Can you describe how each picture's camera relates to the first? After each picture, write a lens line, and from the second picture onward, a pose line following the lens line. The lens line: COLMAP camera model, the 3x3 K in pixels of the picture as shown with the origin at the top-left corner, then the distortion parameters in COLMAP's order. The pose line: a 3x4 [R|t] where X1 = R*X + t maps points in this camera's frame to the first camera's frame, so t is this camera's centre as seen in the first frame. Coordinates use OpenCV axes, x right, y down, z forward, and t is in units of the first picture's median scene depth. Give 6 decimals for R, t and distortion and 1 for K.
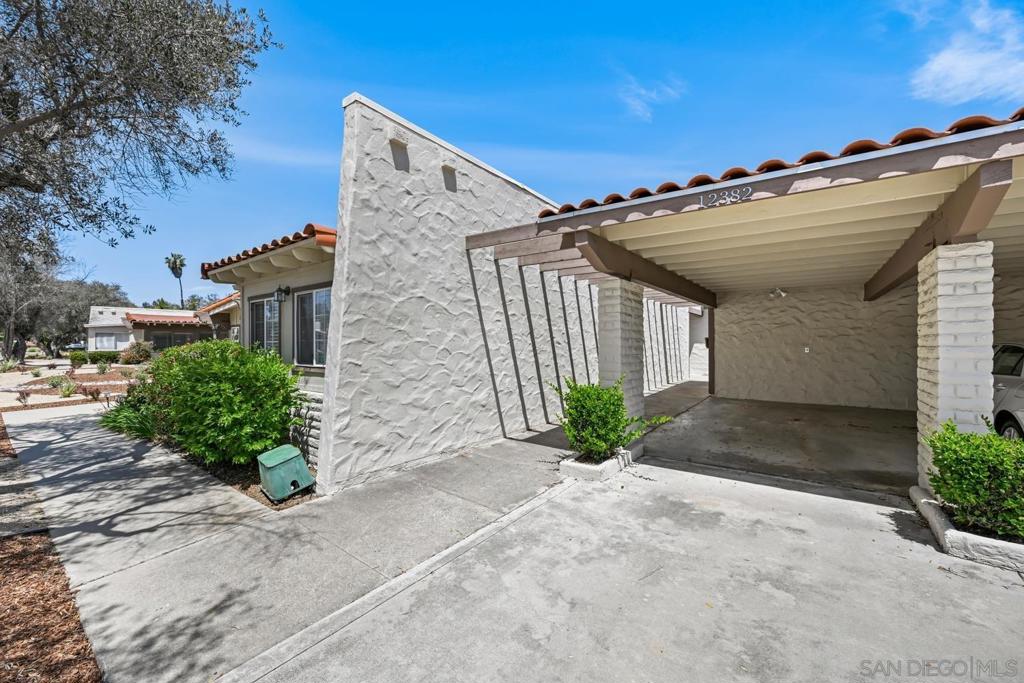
lens RADIAL K [[401.4, 0, 518.4], [0, 401.4, 340.0], [0, 0, 1]] dist [0.001353, 0.000007]
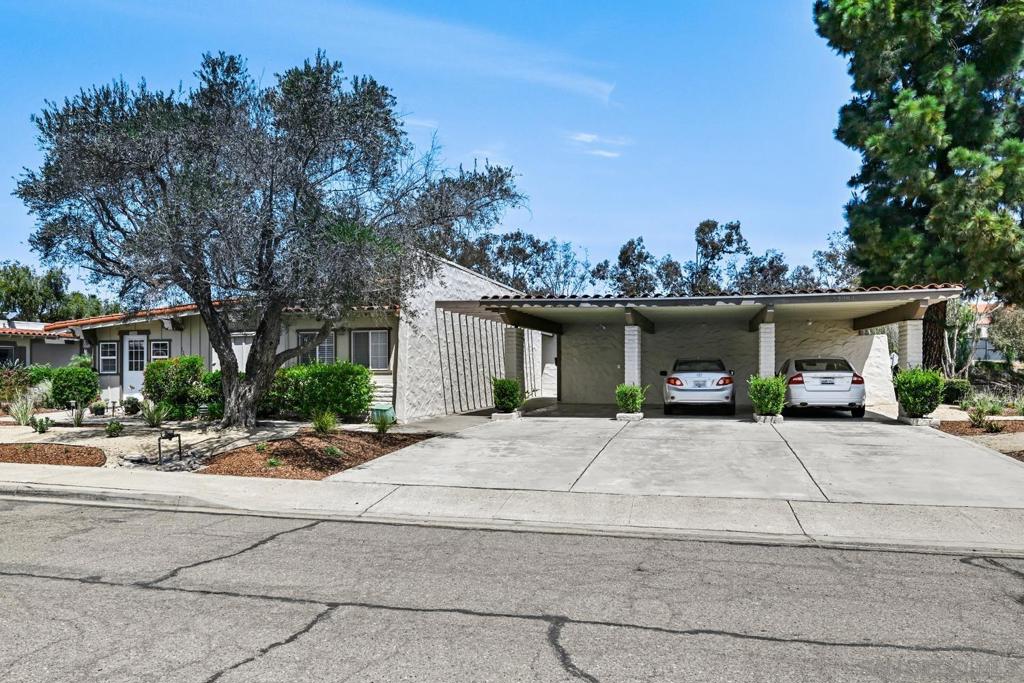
lens RADIAL K [[602.3, 0, 512.9], [0, 602.3, 346.5], [0, 0, 1]] dist [0.000117, -0.000008]
pose [[0.935043, 0.013597, 0.354275, -0.587033], [-0.004545, 0.999642, -0.026369, 0.016840], [-0.354506, 0.023046, 0.934770, -1.293202]]
